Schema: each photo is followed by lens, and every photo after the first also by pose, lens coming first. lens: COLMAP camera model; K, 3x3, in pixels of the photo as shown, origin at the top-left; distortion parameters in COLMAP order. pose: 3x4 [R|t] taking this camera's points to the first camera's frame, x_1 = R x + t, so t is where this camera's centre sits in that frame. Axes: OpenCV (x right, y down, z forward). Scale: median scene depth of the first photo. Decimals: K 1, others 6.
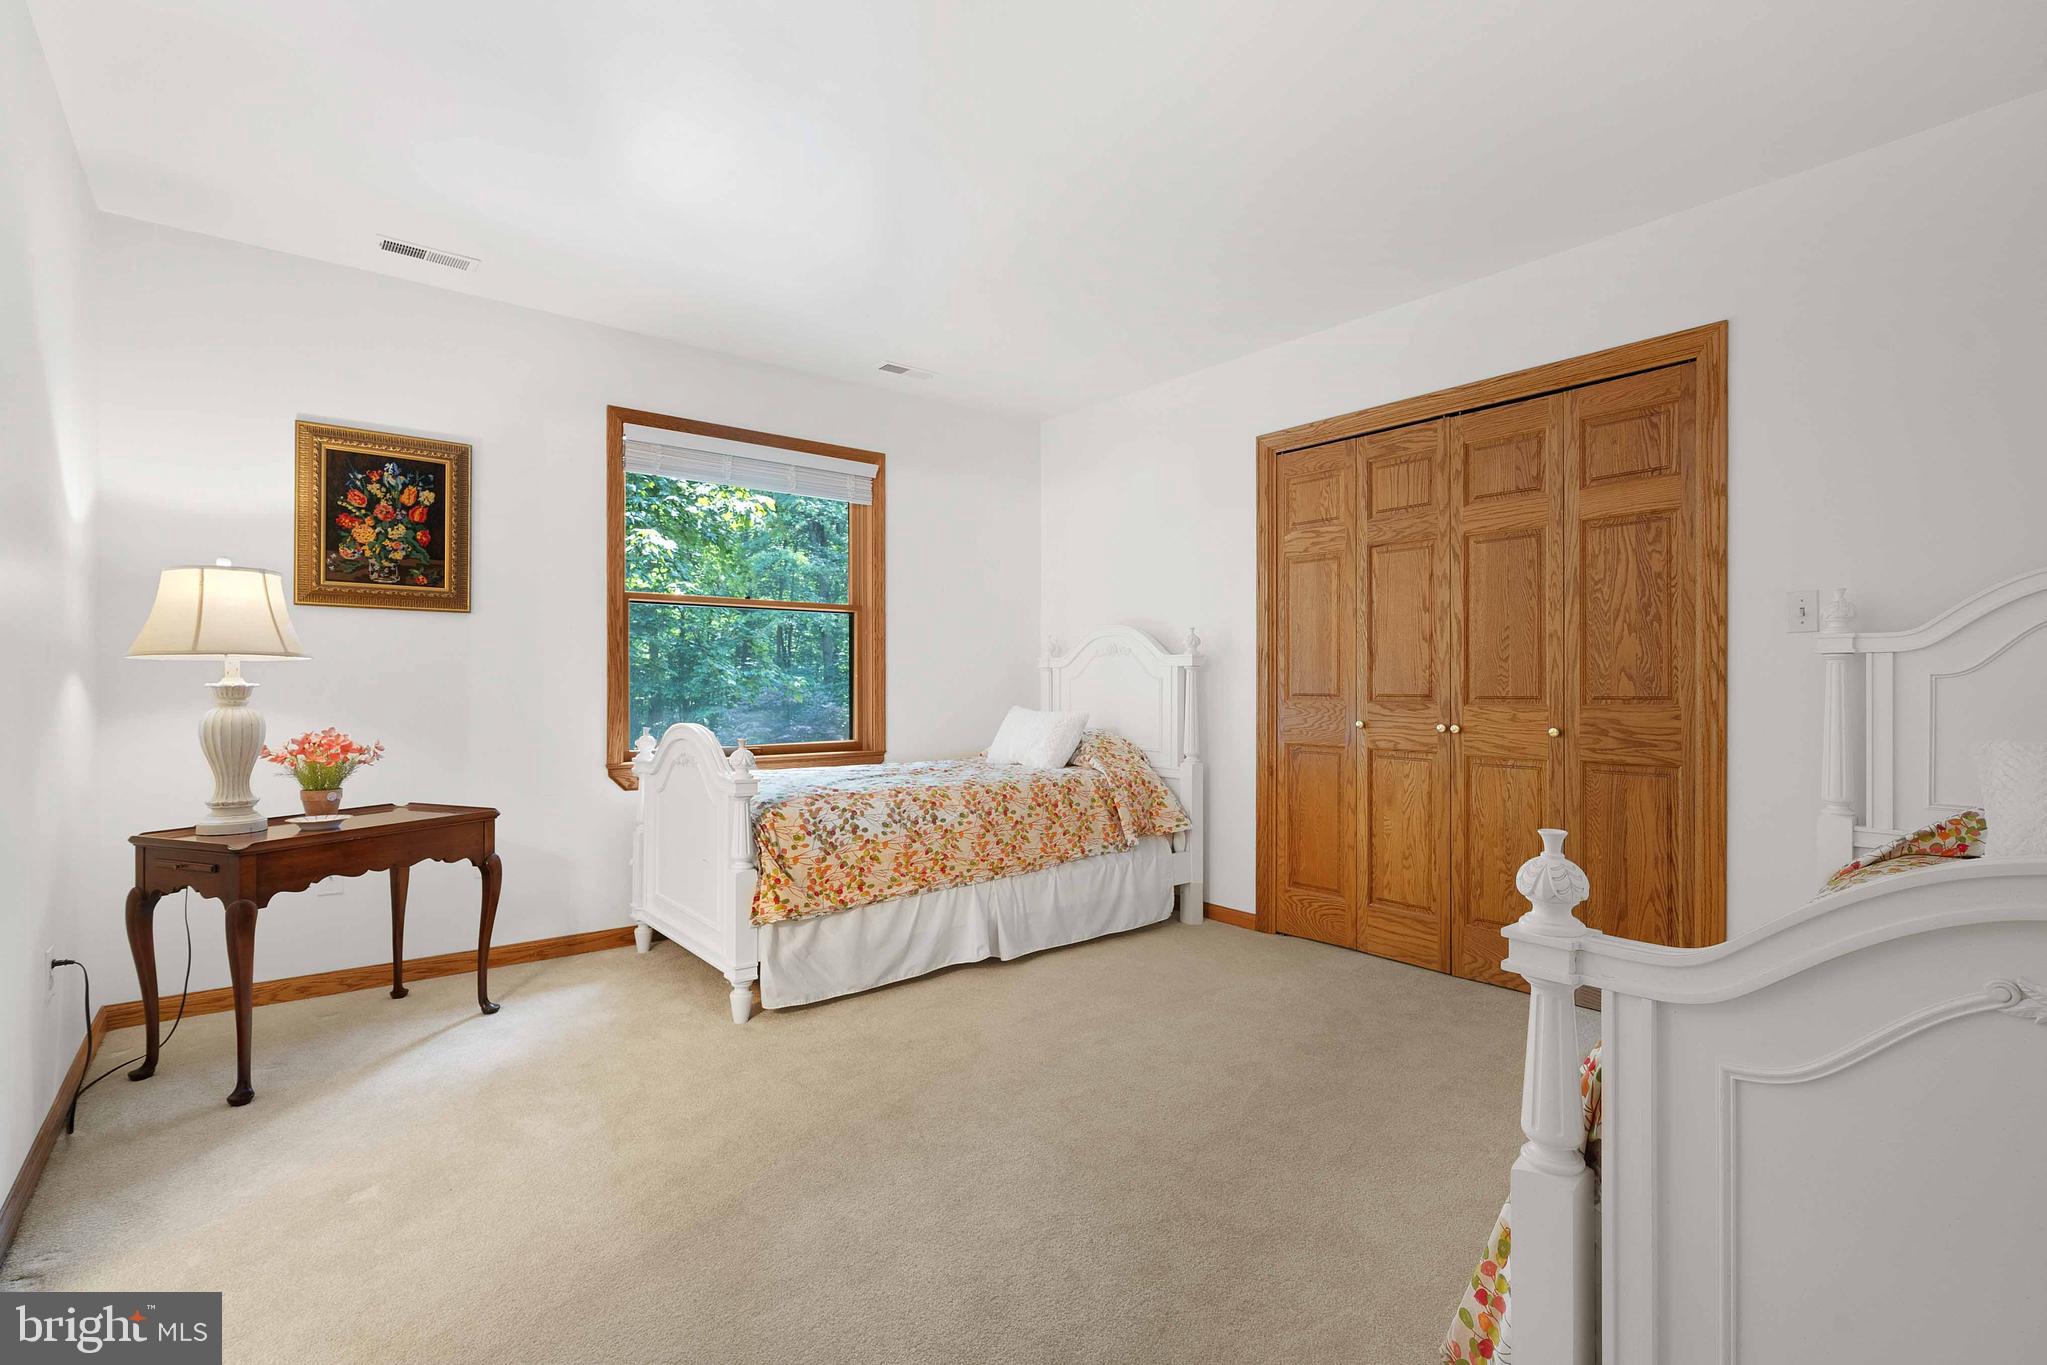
lens RADIAL K [[950.3, 0, 1023.5], [0, 950.3, 682.5], [0, 0, 1]] dist [0.011031, -0.000188]
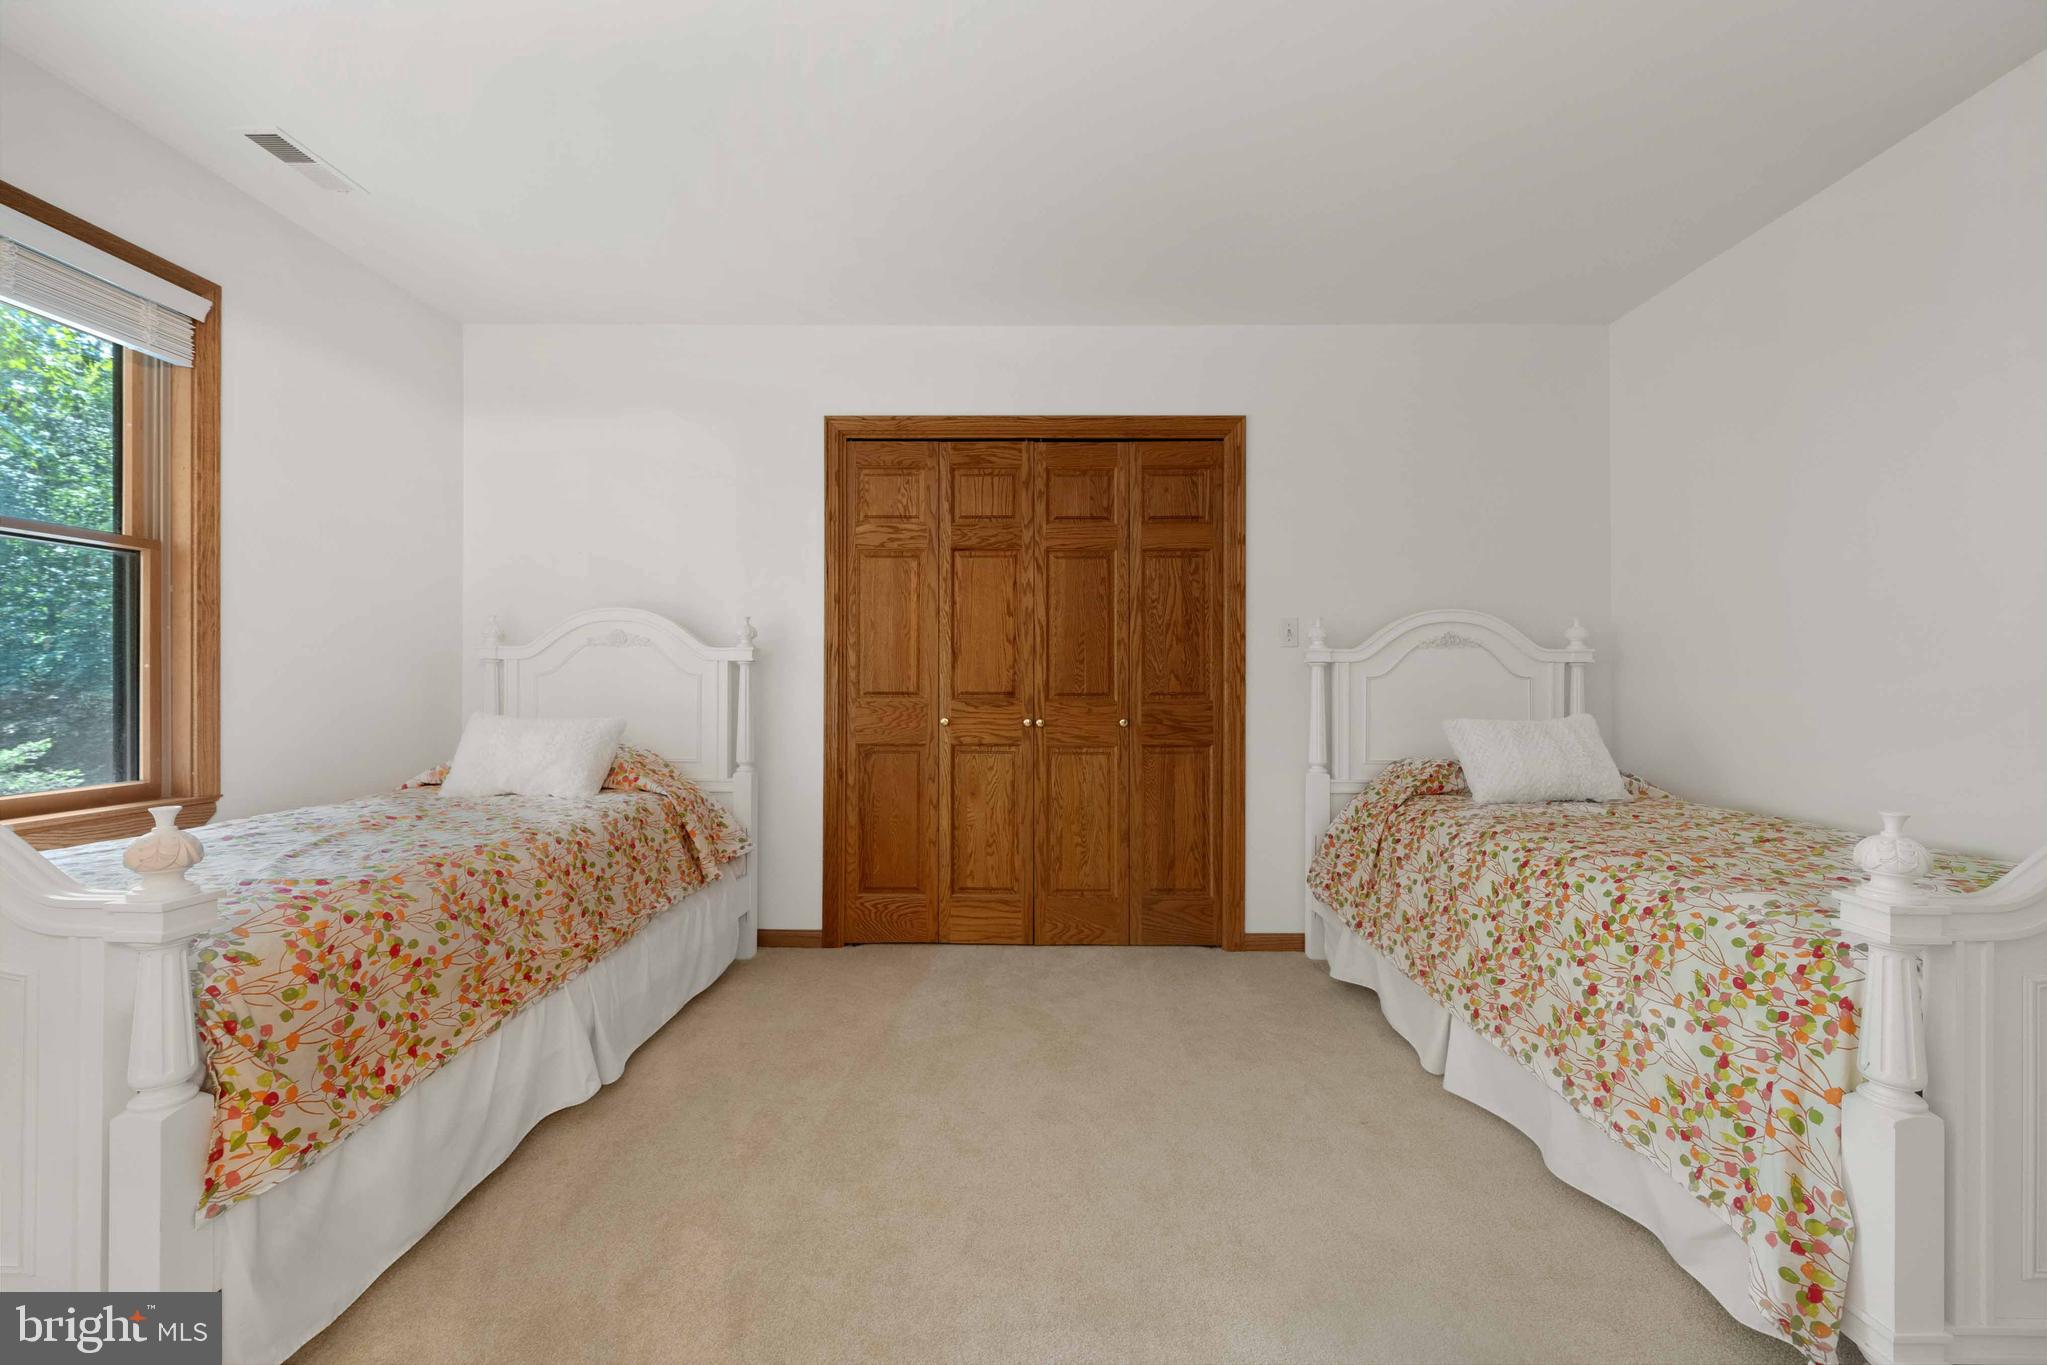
lens RADIAL K [[821.3, 0, 1023.5], [0, 821.3, 682.5], [0, 0, 1]] dist [0.000312, -0.000275]
pose [[0.637083, 0.001251, 0.770794, -0.289357], [-0.003436, 0.999993, 0.001217, 0.000542], [-0.770788, -0.003424, 0.637083, 0.392673]]
